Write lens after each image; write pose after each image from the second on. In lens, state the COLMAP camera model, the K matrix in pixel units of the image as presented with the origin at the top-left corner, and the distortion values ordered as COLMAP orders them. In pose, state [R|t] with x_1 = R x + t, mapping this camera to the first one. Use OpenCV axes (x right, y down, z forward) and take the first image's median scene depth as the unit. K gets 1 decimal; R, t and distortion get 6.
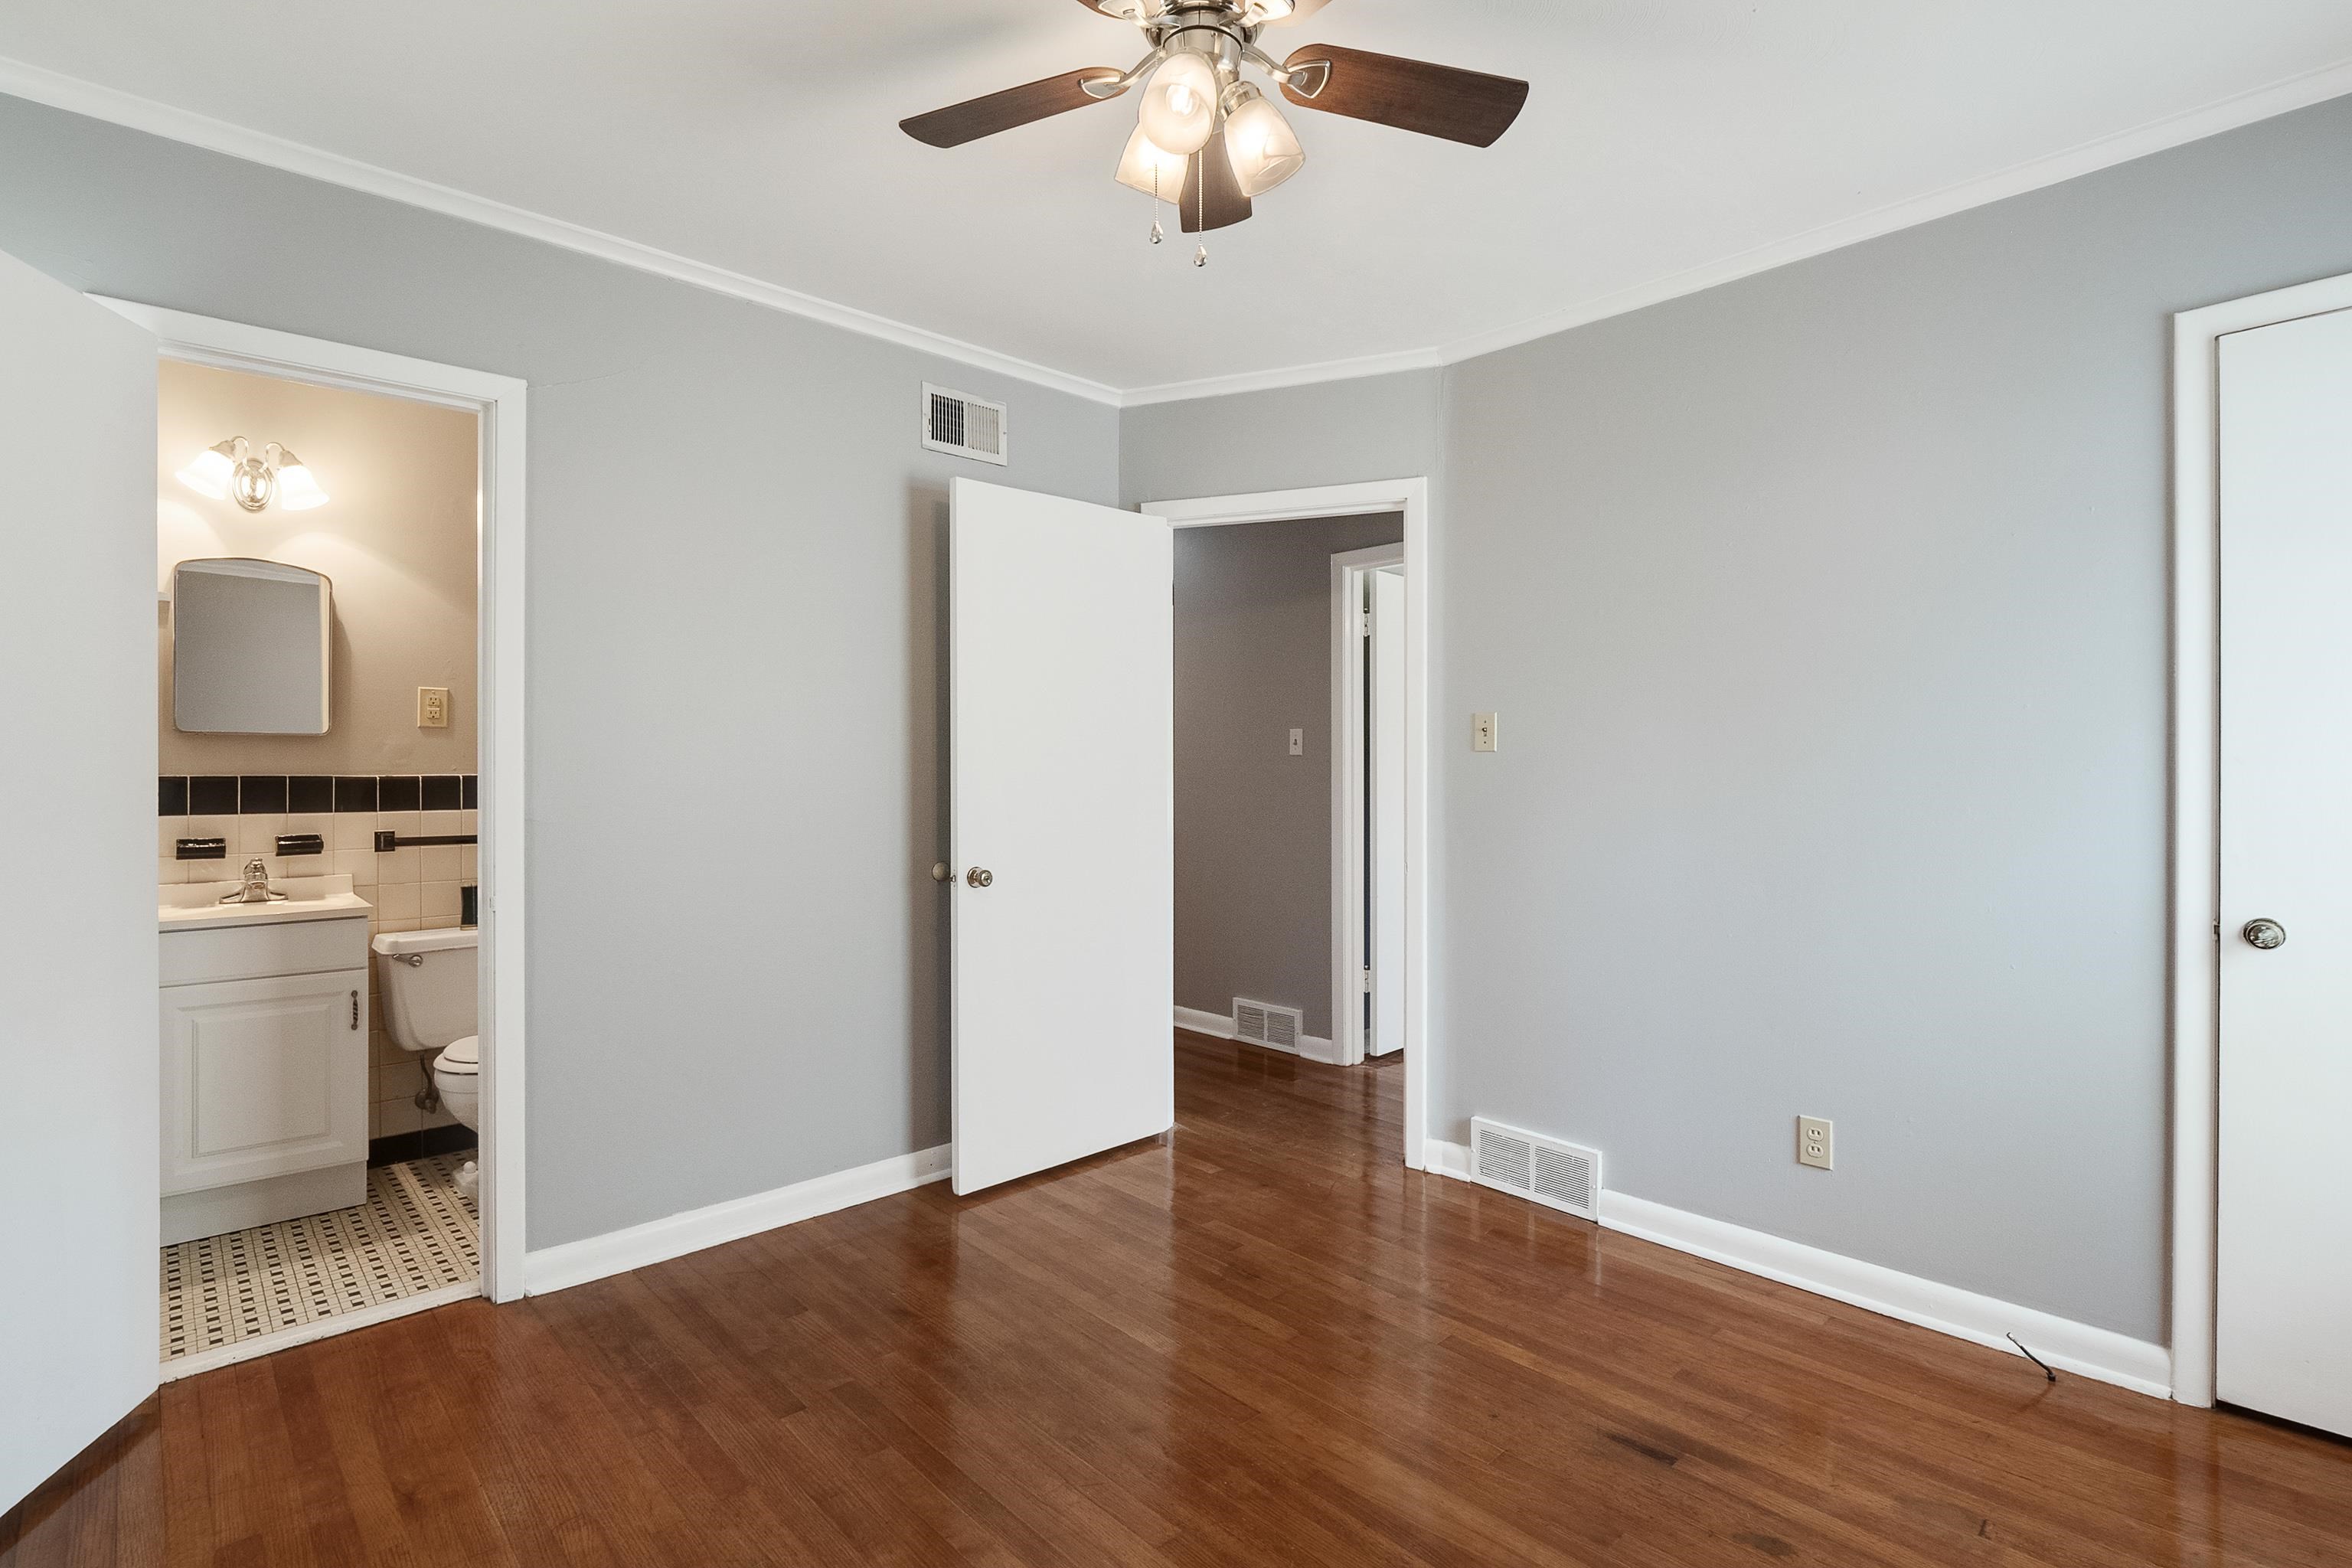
lens RADIAL K [[1113.2, 0, 1153.6], [0, 1113.2, 777.0], [0, 0, 1]] dist [-0.009614, -0.001699]
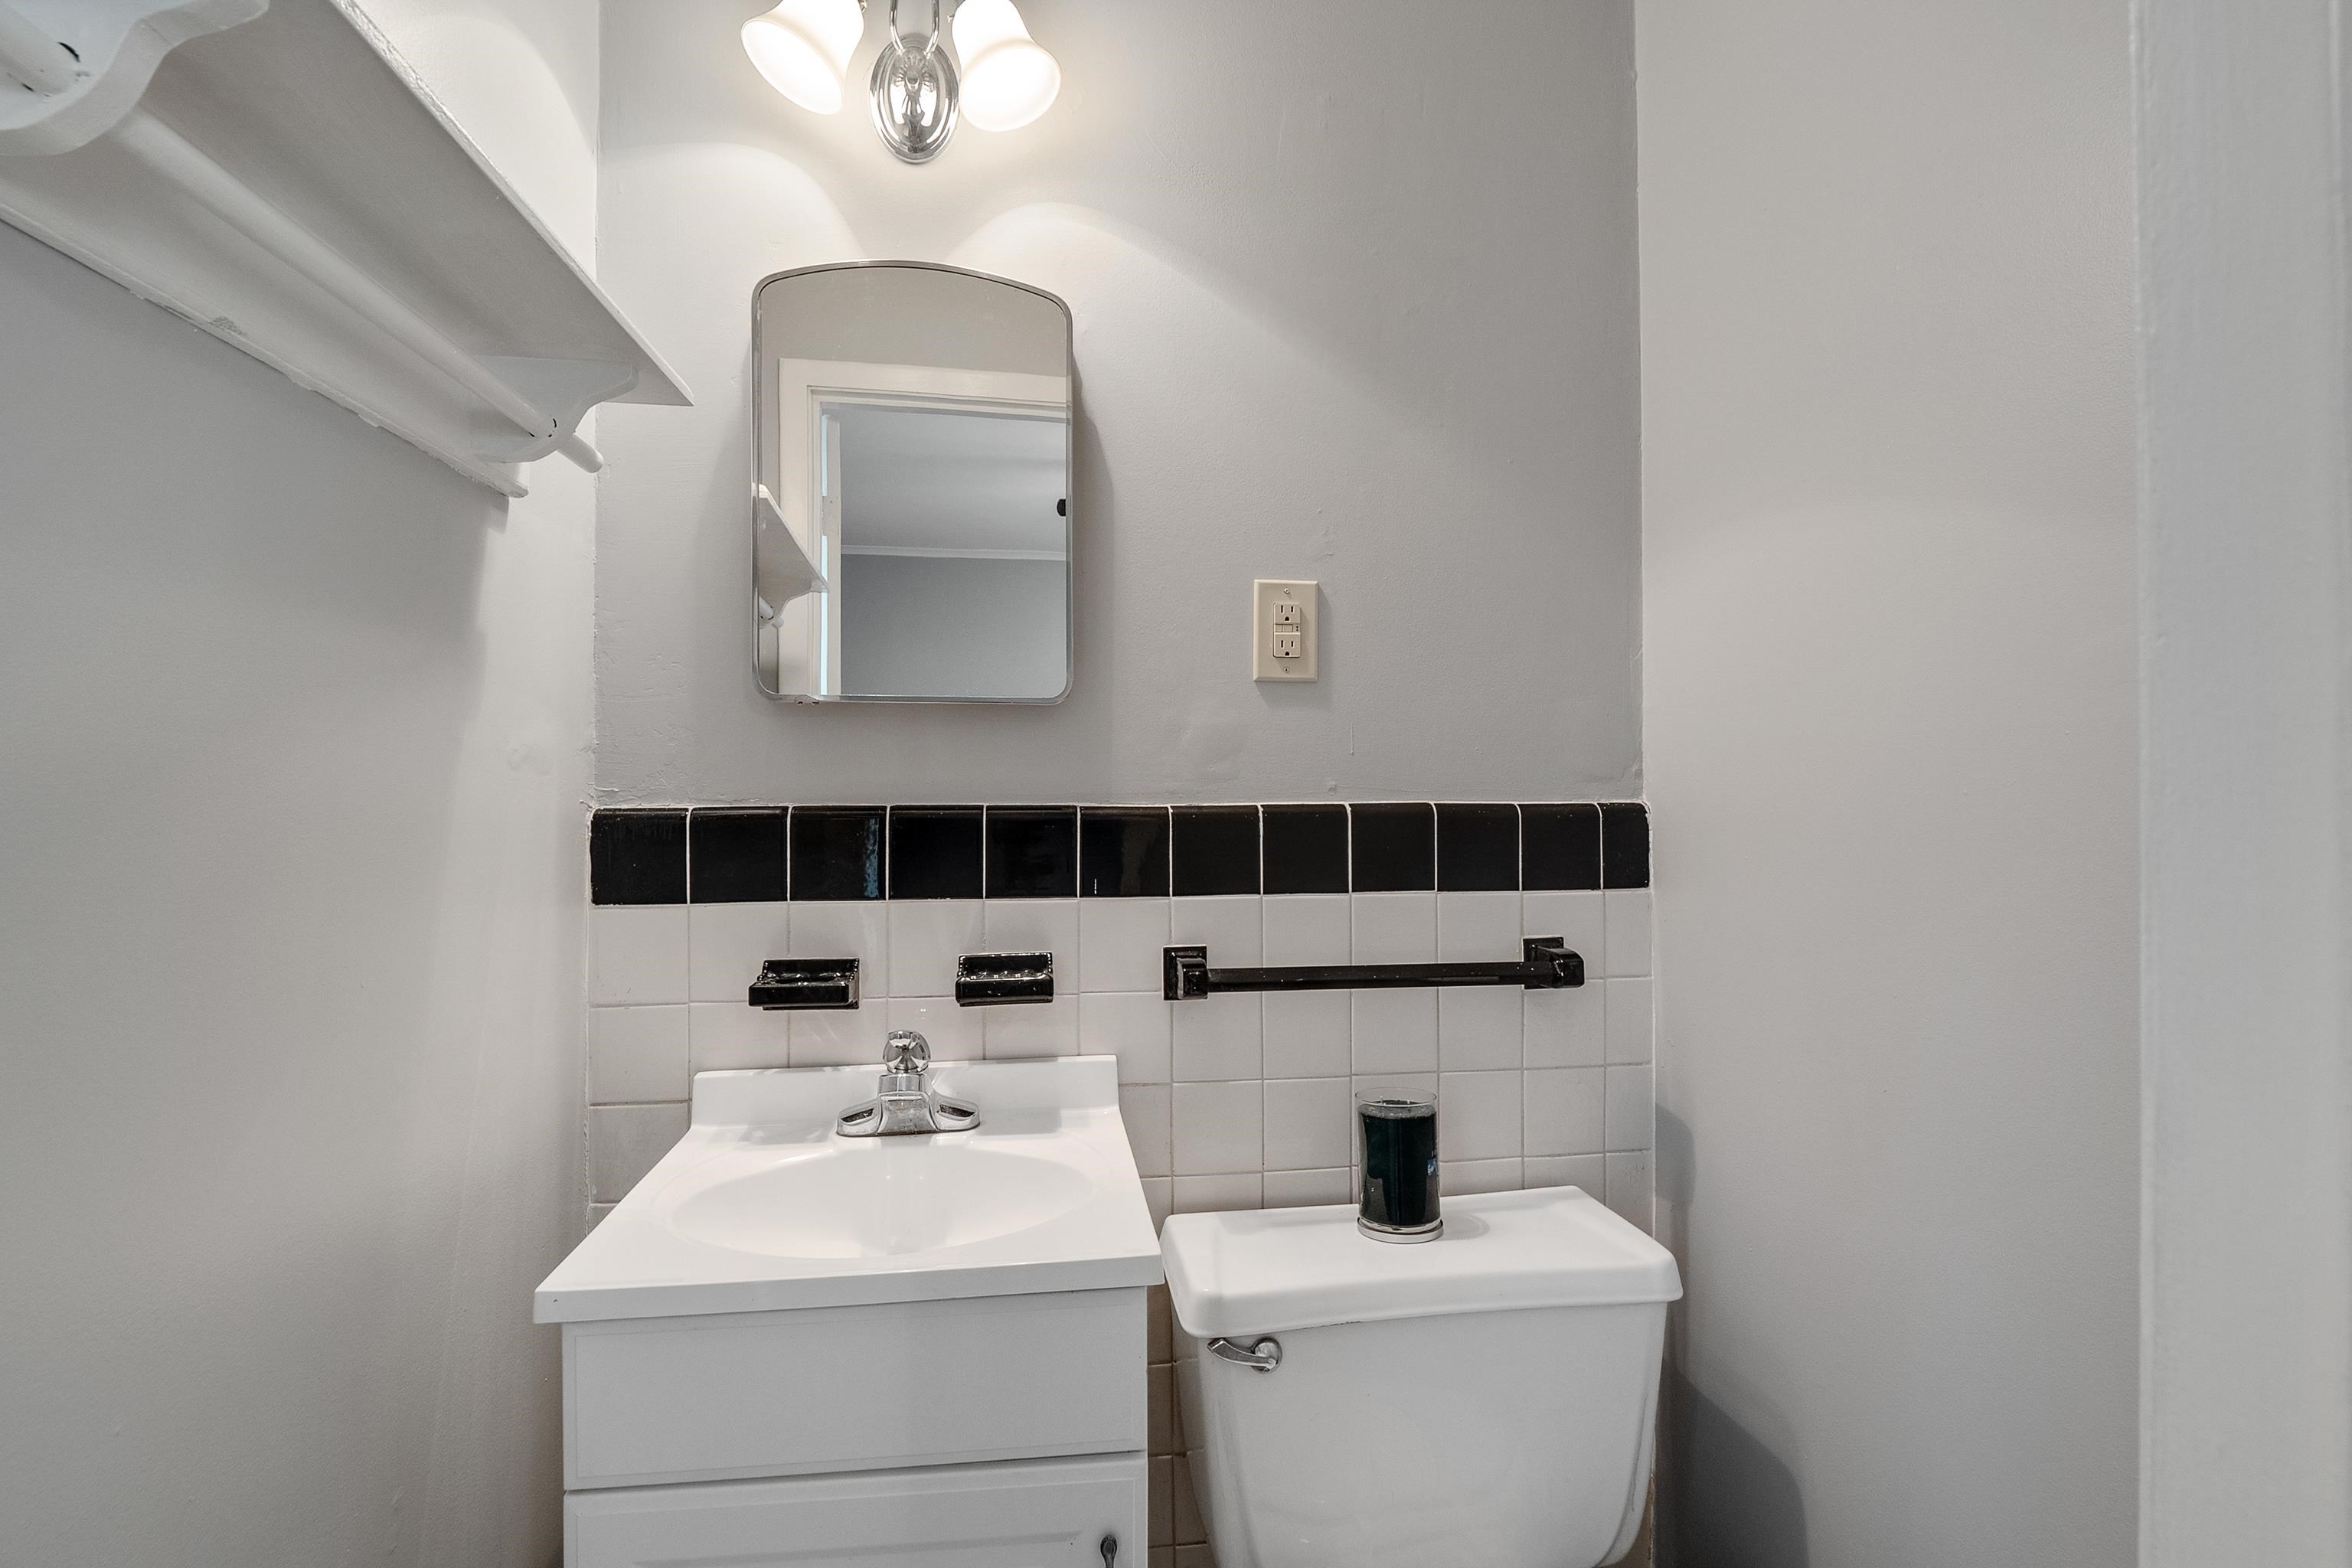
lens RADIAL K [[1113.2, 0, 1153.6], [0, 1113.2, 777.0], [0, 0, 1]] dist [-0.009614, -0.001699]
pose [[0.815355, -0.017566, -0.578695, -0.496177], [0.000946, 0.999579, -0.029008, 0.000319], [0.578961, 0.023104, 0.815028, 0.702417]]
